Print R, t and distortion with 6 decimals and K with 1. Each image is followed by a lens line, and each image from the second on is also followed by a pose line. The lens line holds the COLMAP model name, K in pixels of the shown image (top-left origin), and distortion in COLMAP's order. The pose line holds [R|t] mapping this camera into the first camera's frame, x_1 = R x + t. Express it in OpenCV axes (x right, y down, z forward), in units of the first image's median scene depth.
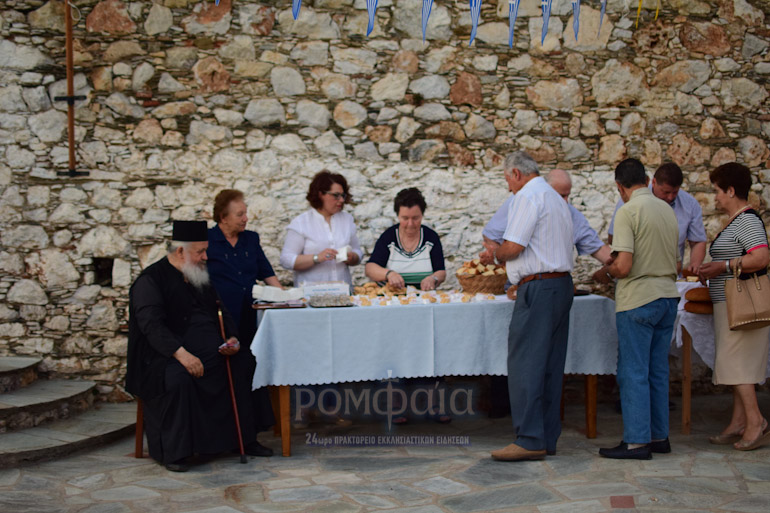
lens RADIAL K [[1160.0, 0, 385.3], [0, 1160.0, 258.0], [0, 0, 1]] dist [-0.150085, 0.000000]
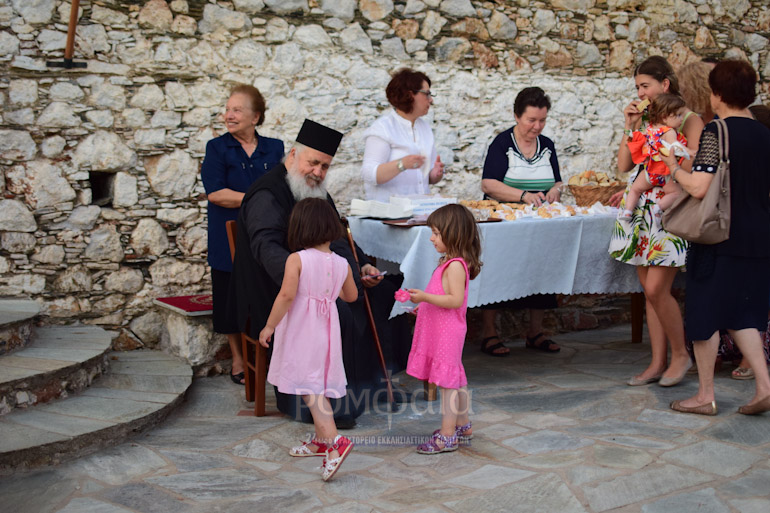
lens RADIAL K [[1160.0, 0, 383.6], [0, 1160.0, 253.3], [0, 0, 1]] dist [-0.150085, 0.000000]
pose [[0.945521, -0.027724, 0.324379, -0.315224], [0.010243, 0.998407, 0.055477, 0.014226], [-0.325400, -0.049132, 0.944299, 0.175586]]
